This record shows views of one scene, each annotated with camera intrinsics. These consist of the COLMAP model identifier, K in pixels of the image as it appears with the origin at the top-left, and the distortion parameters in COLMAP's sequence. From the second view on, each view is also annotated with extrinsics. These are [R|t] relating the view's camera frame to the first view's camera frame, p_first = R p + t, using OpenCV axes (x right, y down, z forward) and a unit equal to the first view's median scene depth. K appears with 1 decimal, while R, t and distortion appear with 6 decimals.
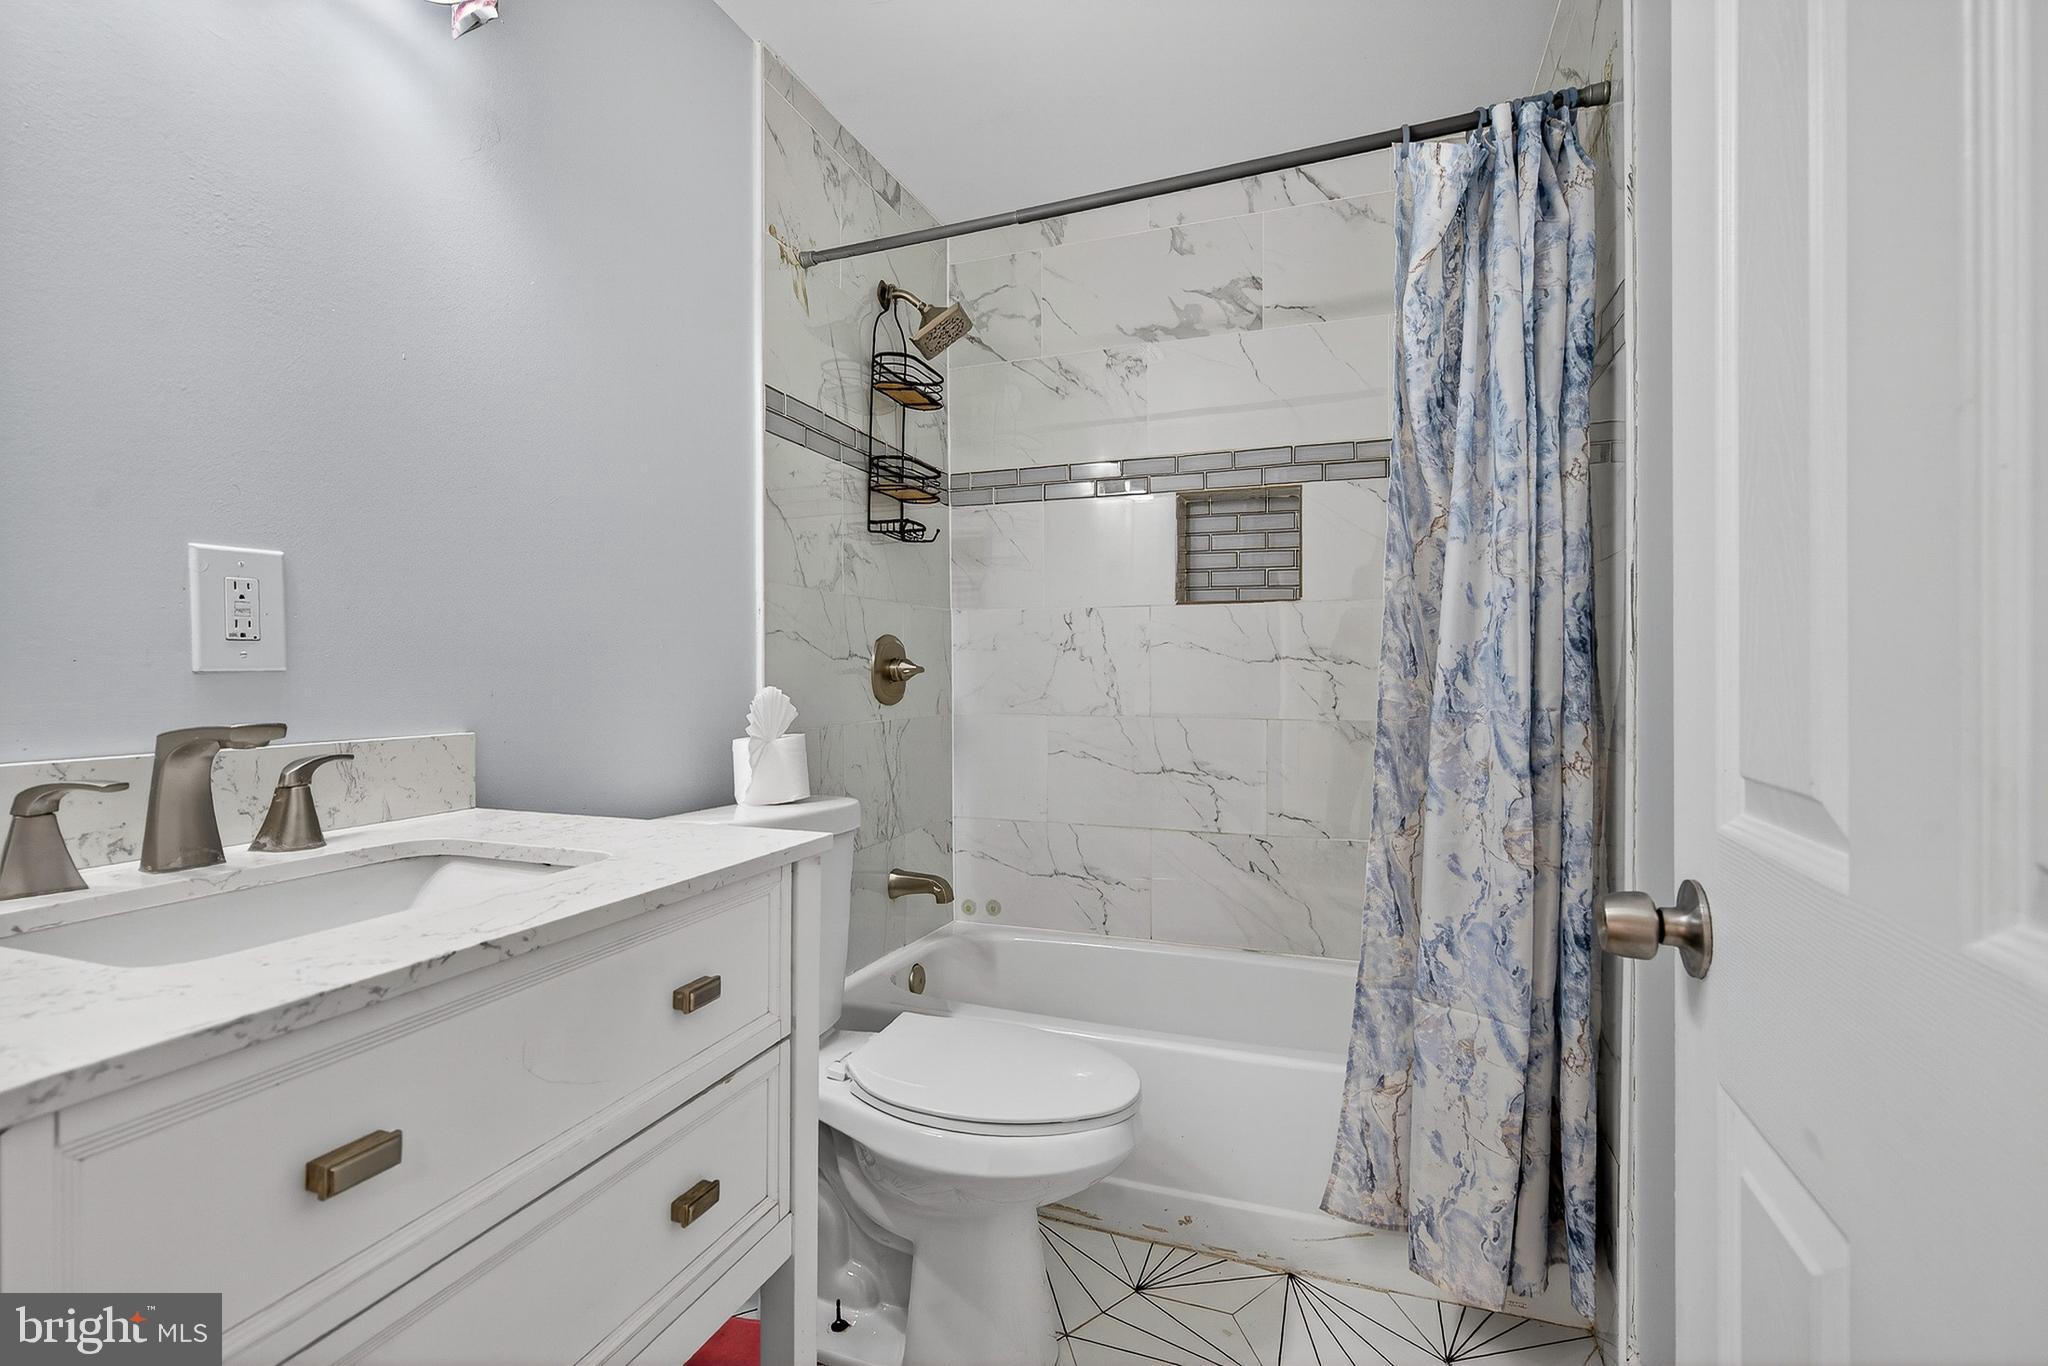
lens RADIAL K [[933.9, 0, 1024.5], [0, 933.9, 677.0], [0, 0, 1]] dist [0.005006, 0.000345]
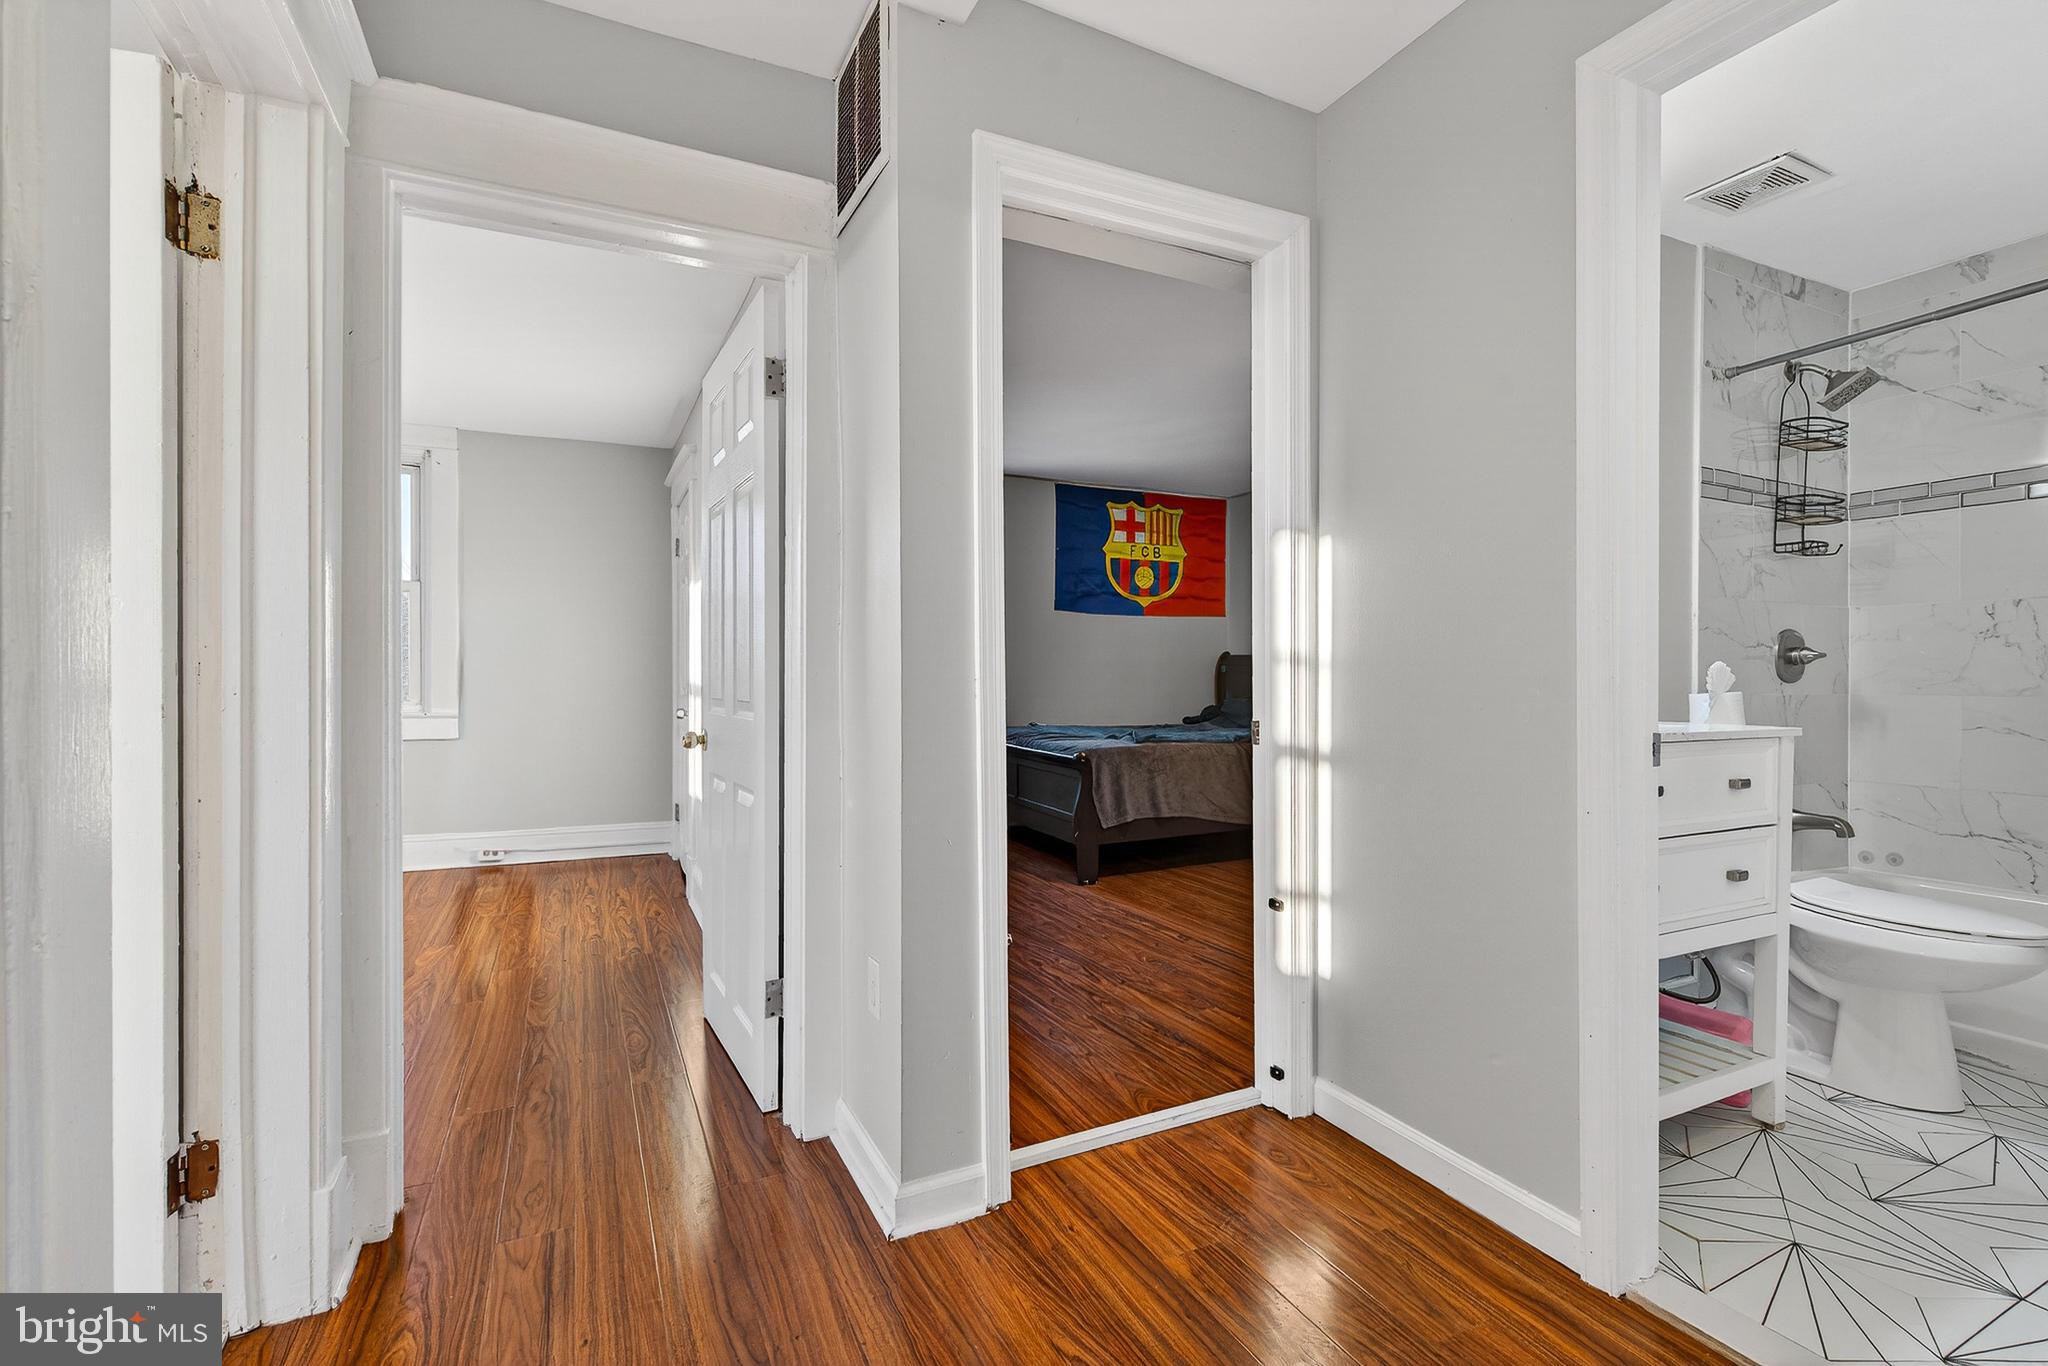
lens RADIAL K [[933.9, 0, 1026.9], [0, 933.9, 689.7], [0, 0, 1]] dist [0.005006, 0.000345]
pose [[0.724428, 0.009213, -0.689289, -0.014461], [-0.008121, 0.999955, 0.004831, 0.042328], [0.689303, 0.002098, 0.724471, -0.692553]]
